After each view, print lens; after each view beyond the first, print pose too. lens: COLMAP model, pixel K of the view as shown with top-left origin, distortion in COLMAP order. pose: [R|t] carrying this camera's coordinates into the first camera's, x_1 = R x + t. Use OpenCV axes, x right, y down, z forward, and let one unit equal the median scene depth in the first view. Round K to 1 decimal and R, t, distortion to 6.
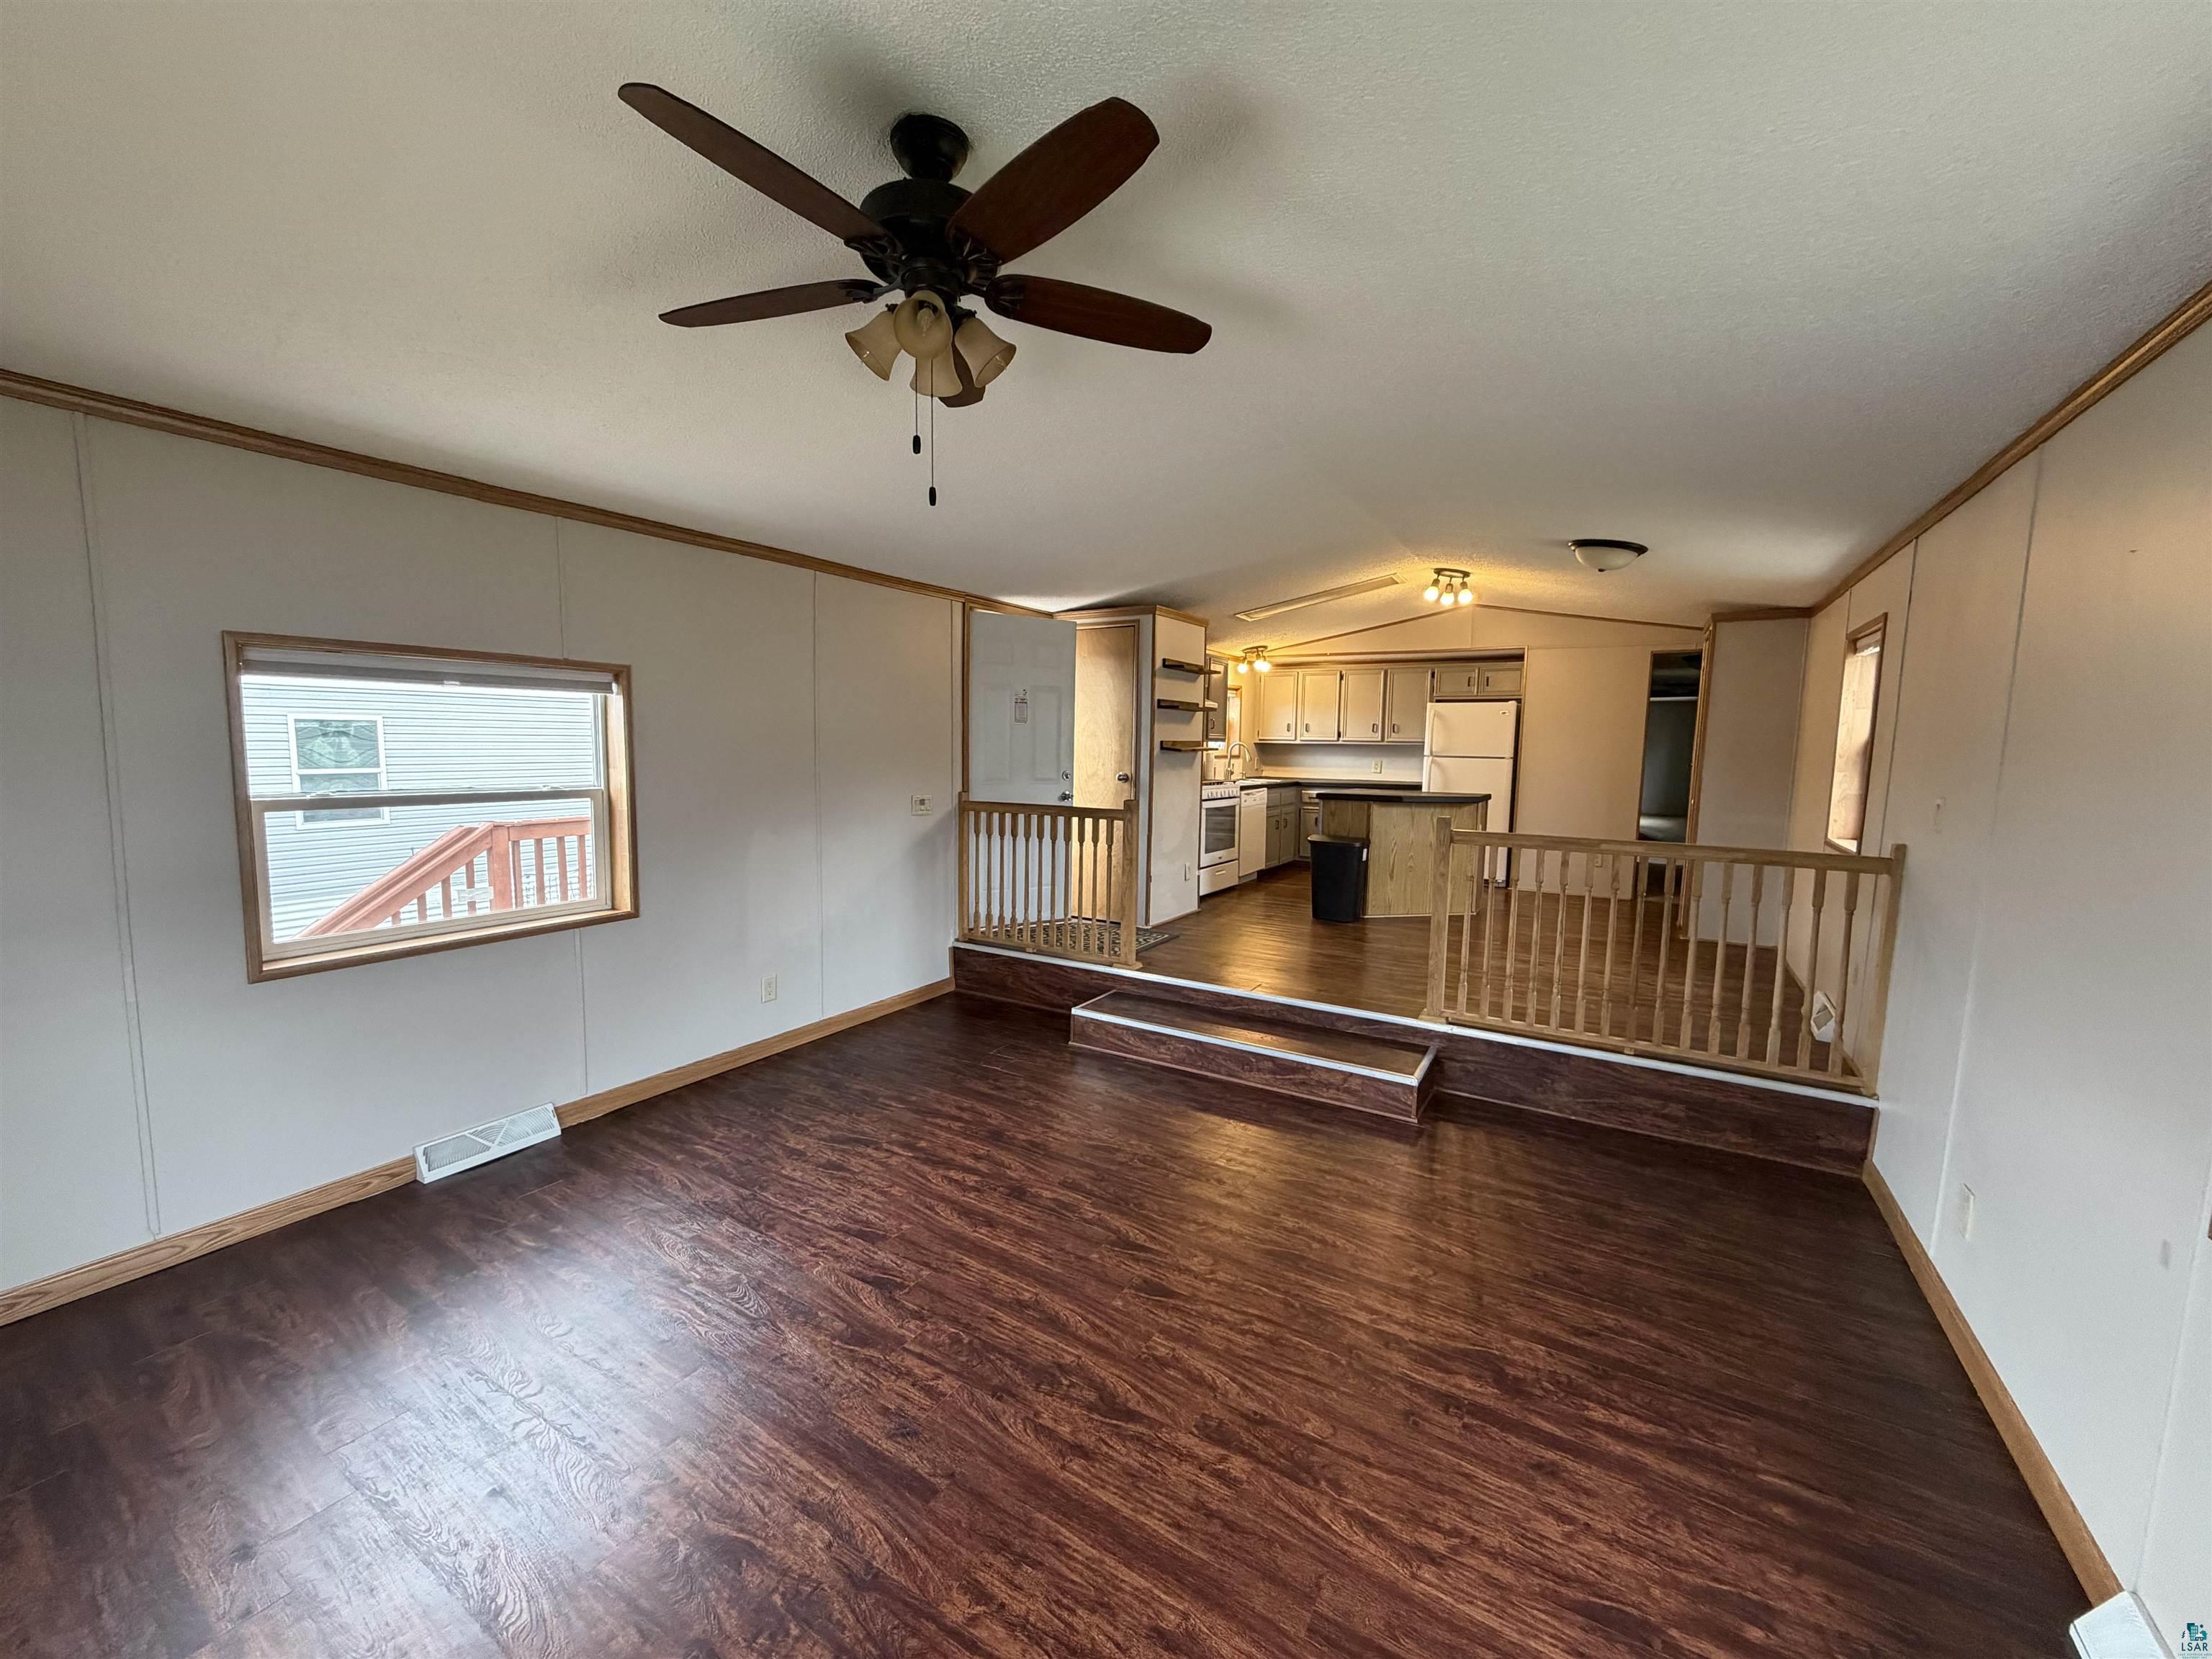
lens RADIAL K [[879.5, 0, 1102.3], [0, 879.5, 820.5], [0, 0, 1]] dist [-0.001055, 0.000753]
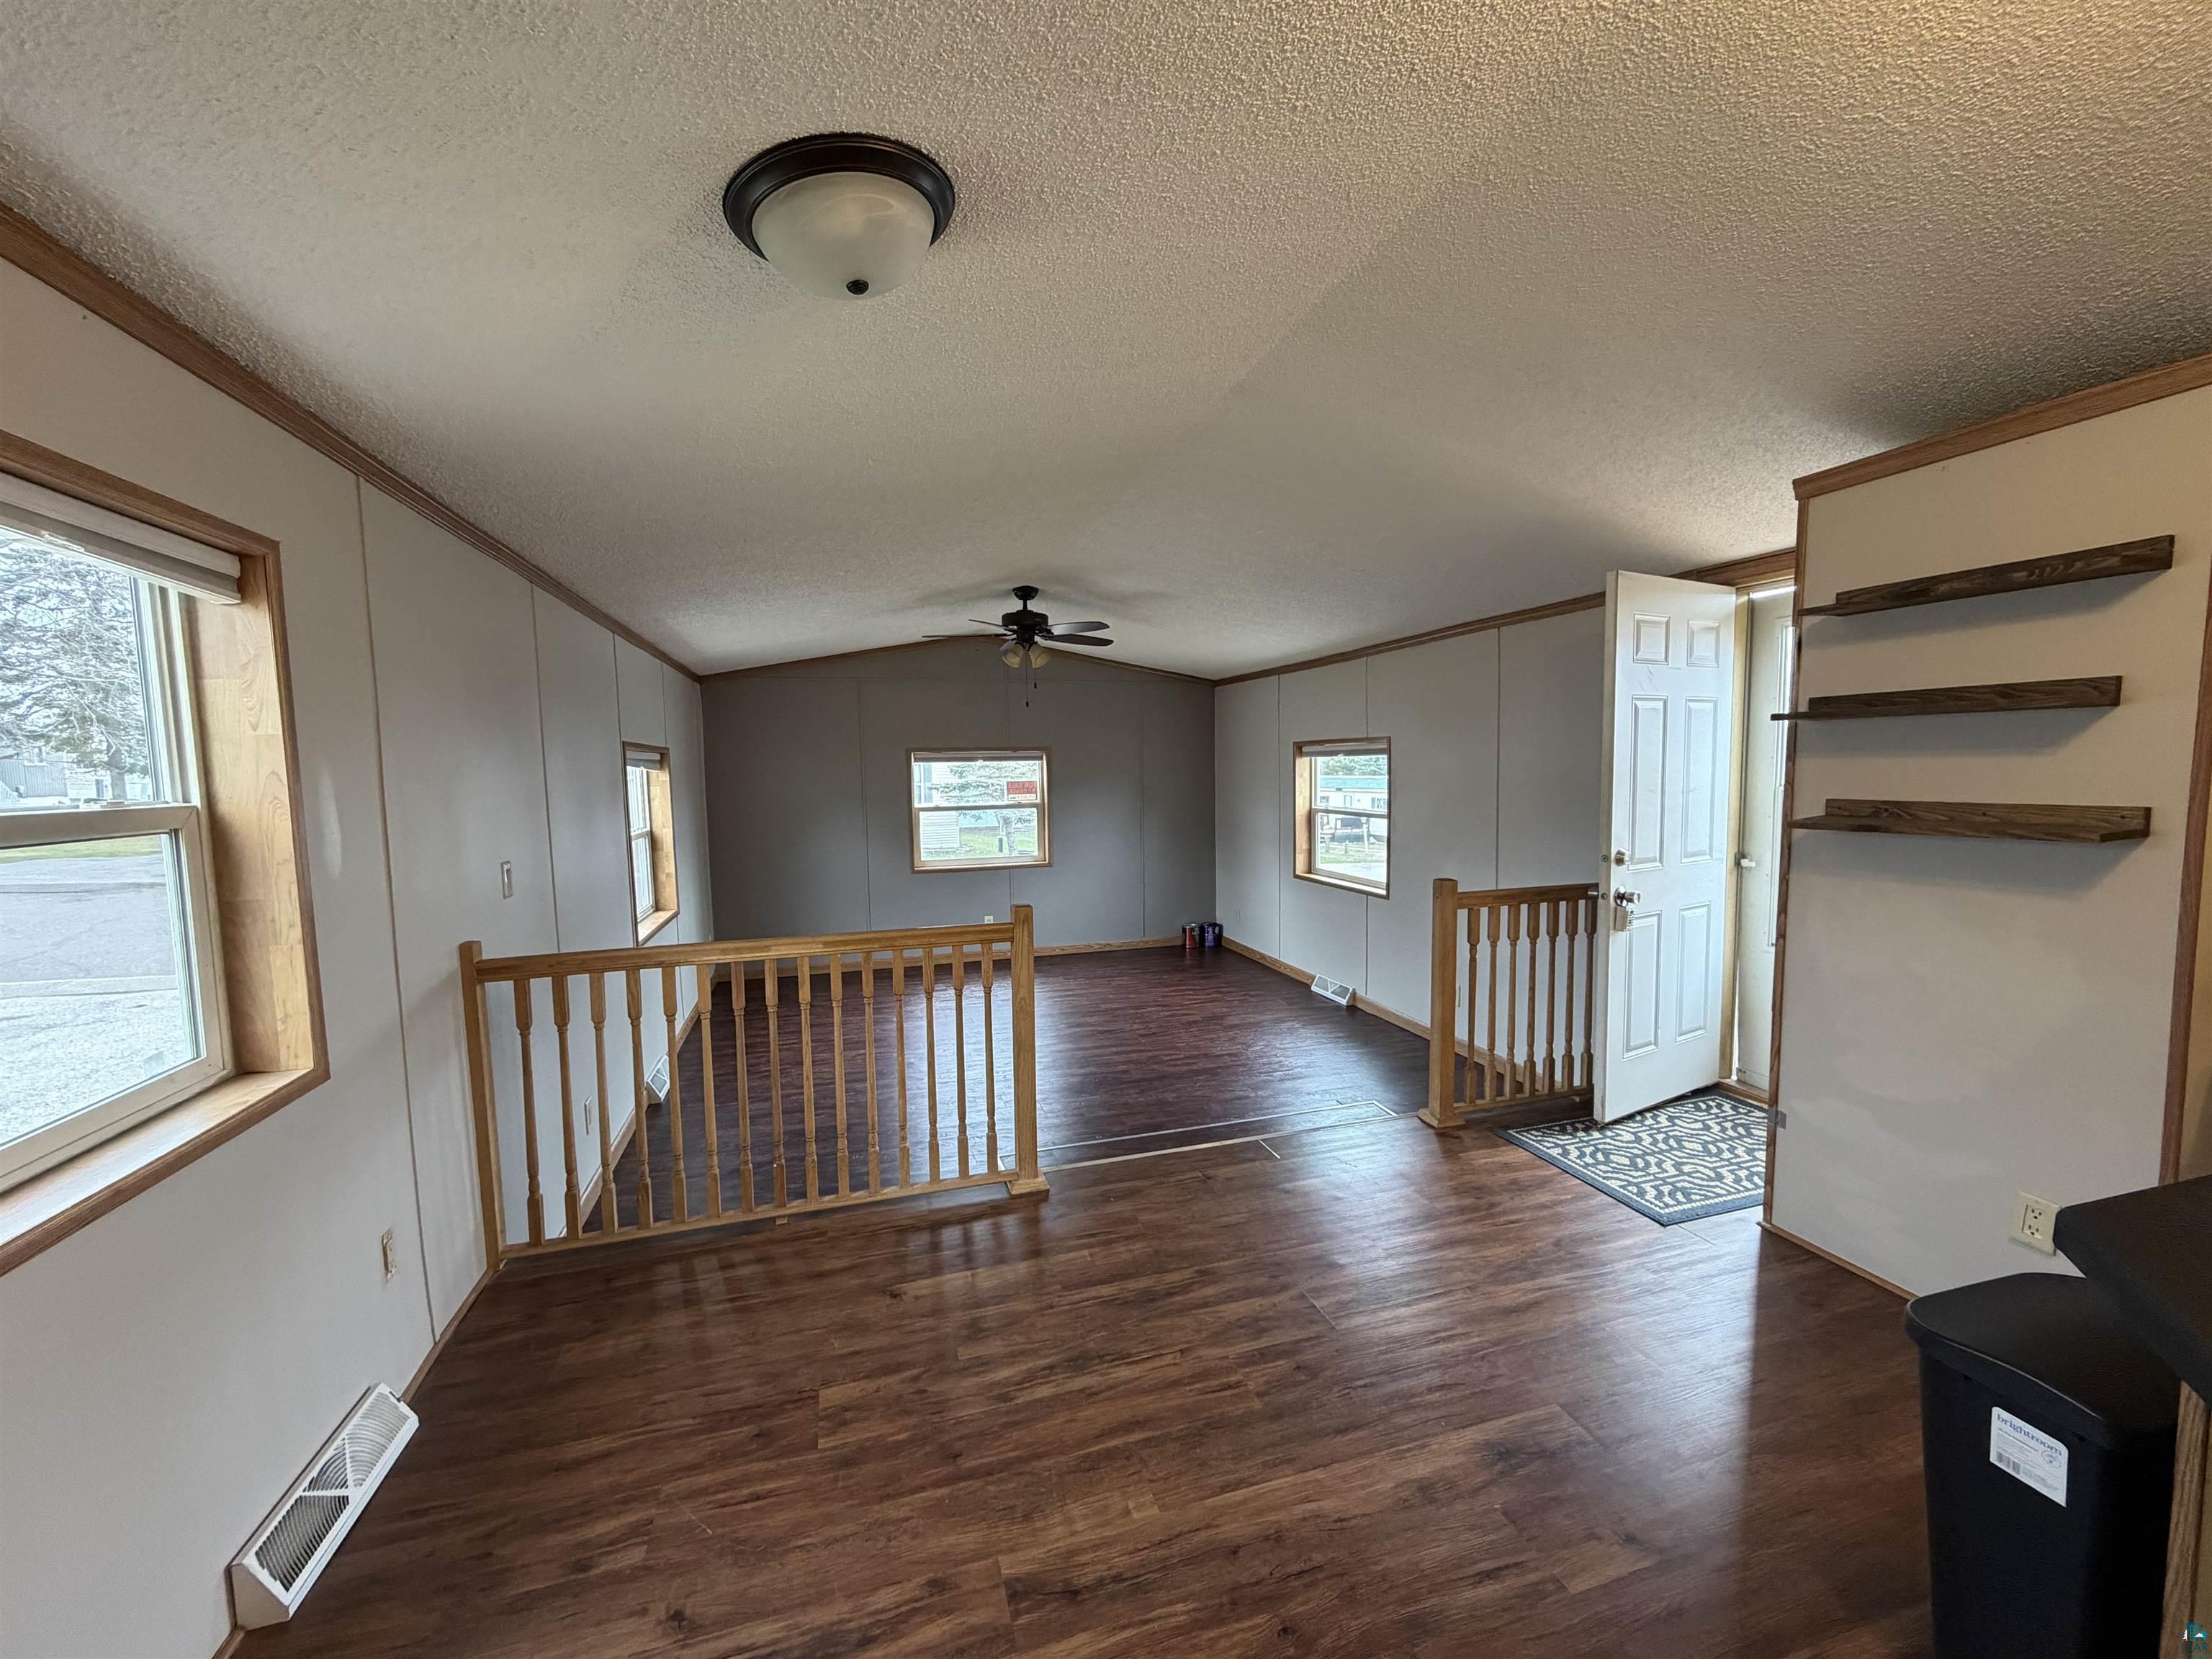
lens RADIAL K [[879.5, 0, 1096.7], [0, 879.5, 832.2], [0, 0, 1]] dist [-0.001055, 0.000753]
pose [[-0.672131, 0.052914, -0.738540, 0.597452], [-0.060044, 0.990263, 0.125594, -0.107361], [0.737994, 0.128760, -0.662409, 1.031095]]
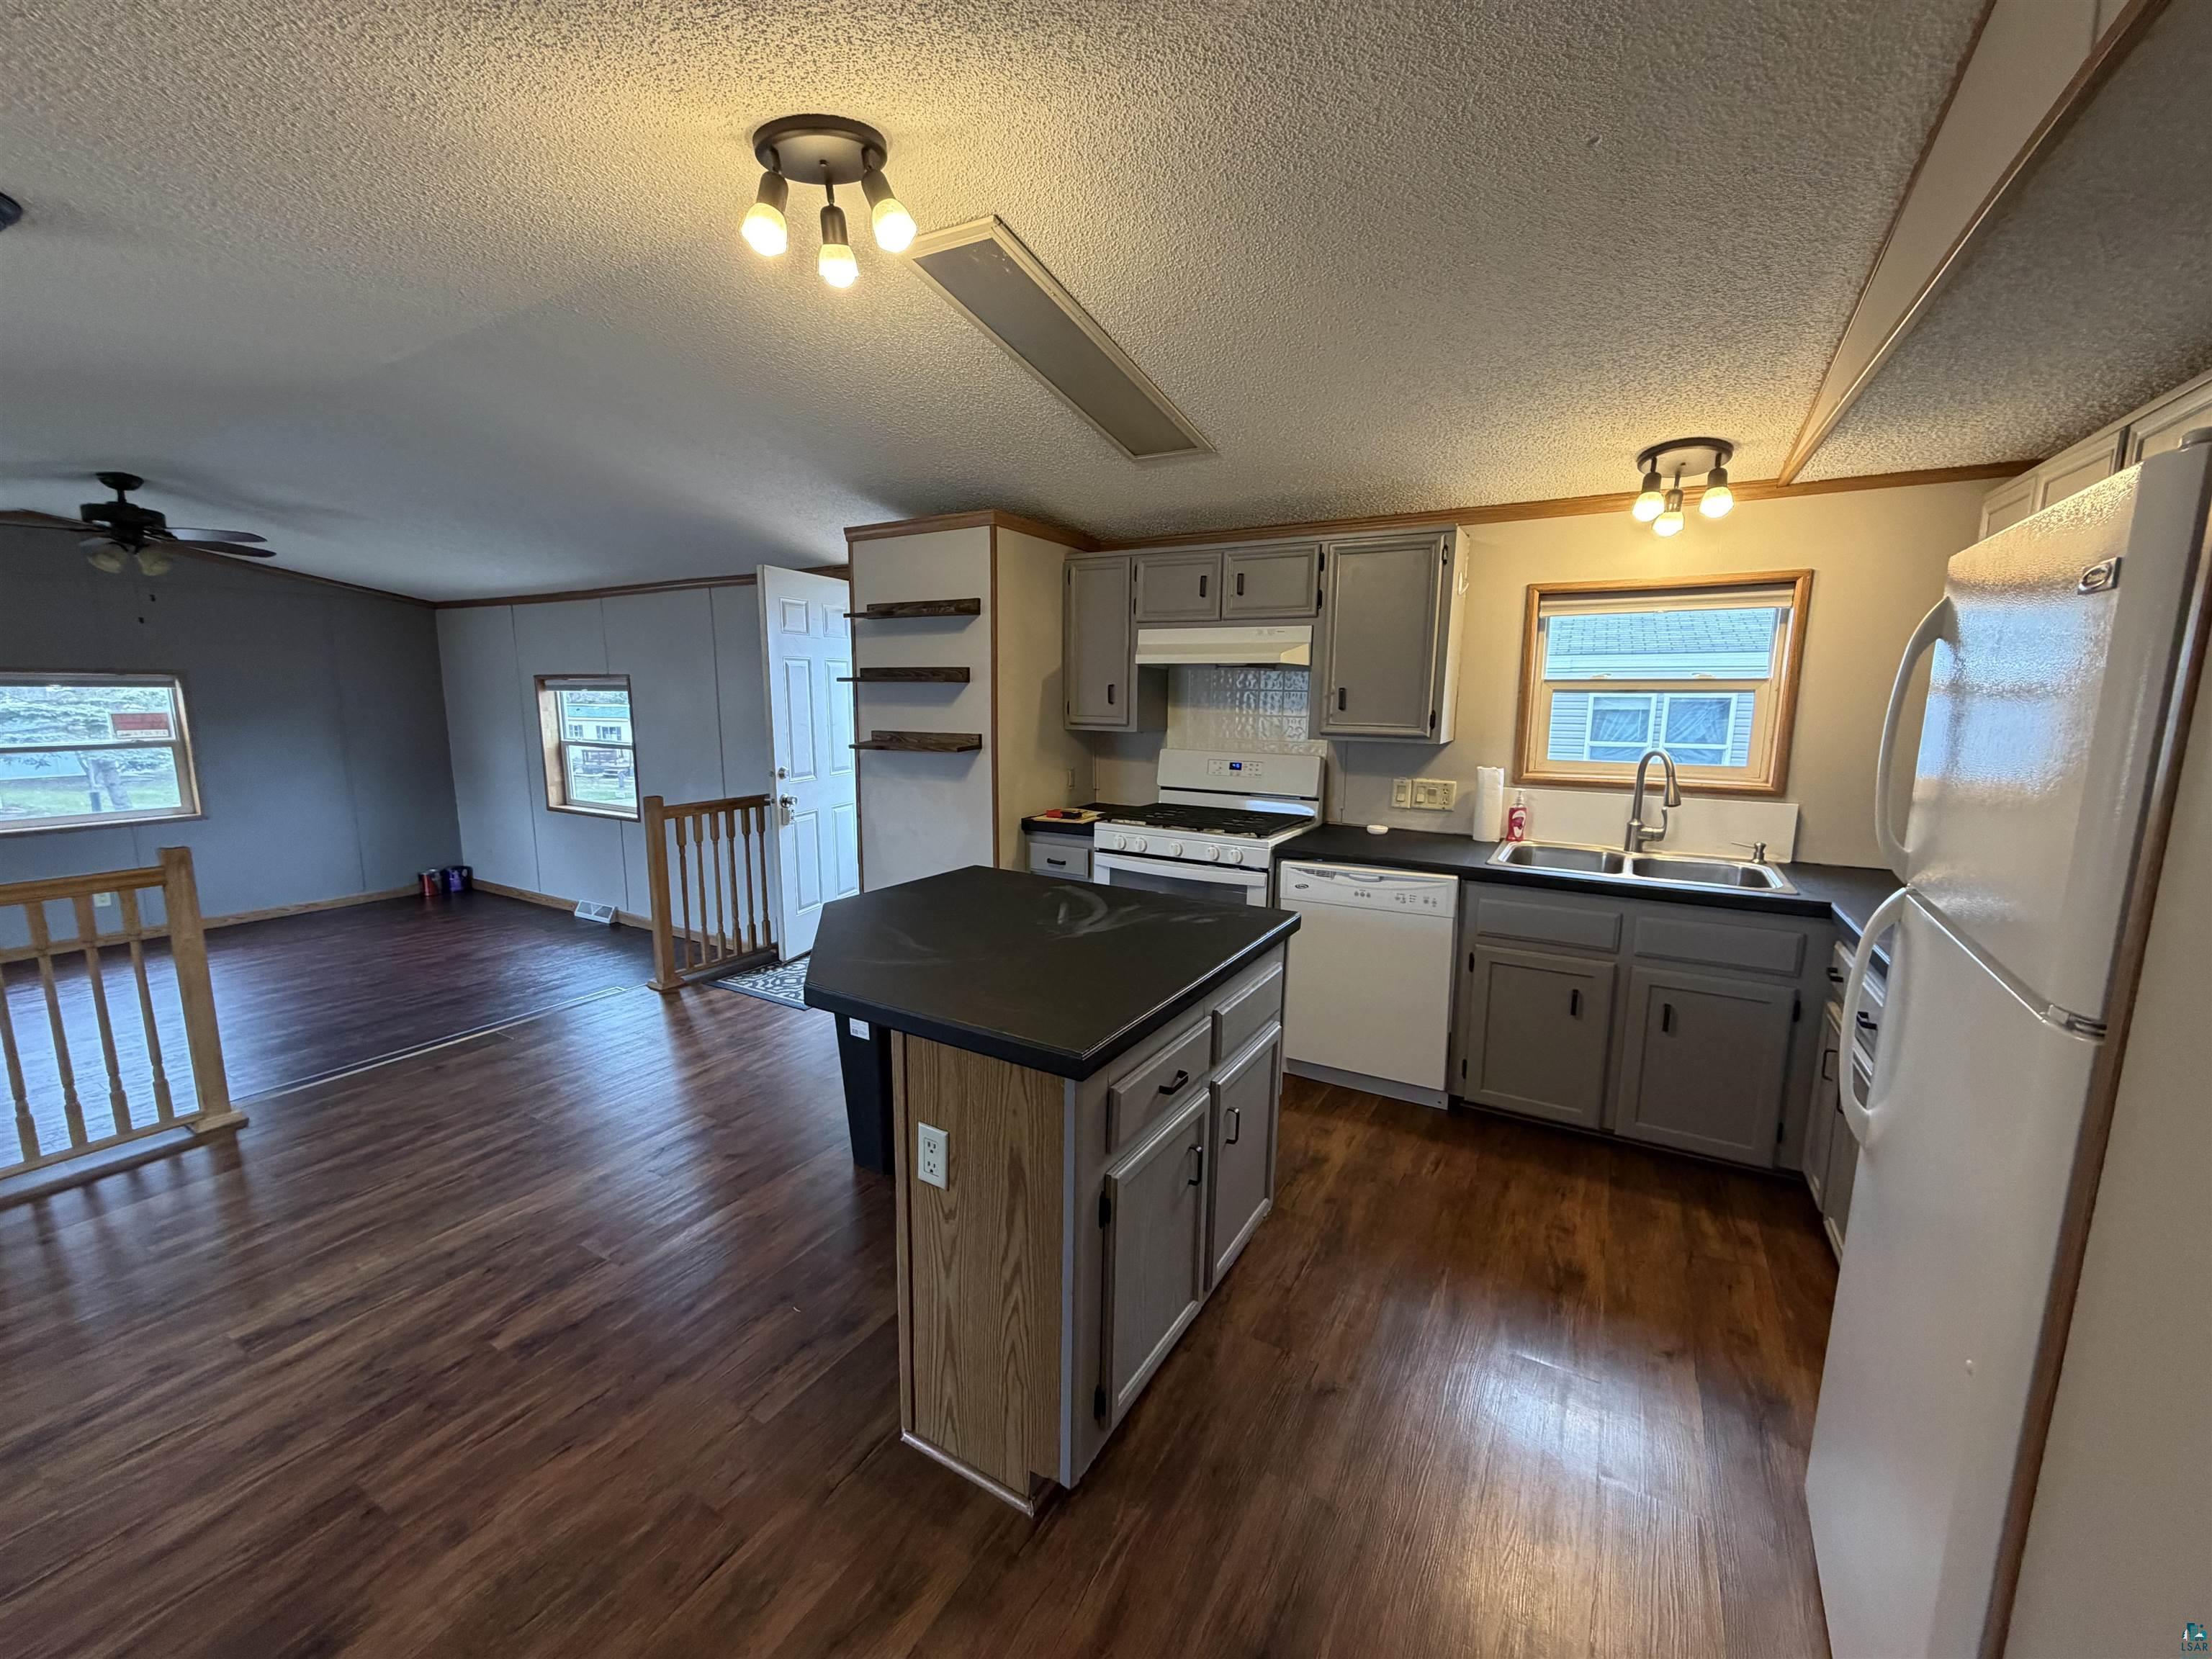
lens RADIAL K [[879.5, 0, 1096.9], [0, 879.5, 831.8], [0, 0, 1]] dist [-0.001055, 0.000753]
pose [[0.008573, 0.144401, -0.989482, 0.745568], [-0.095194, 0.985142, 0.142943, -0.128004], [0.995422, 0.092967, 0.022192, 1.172536]]
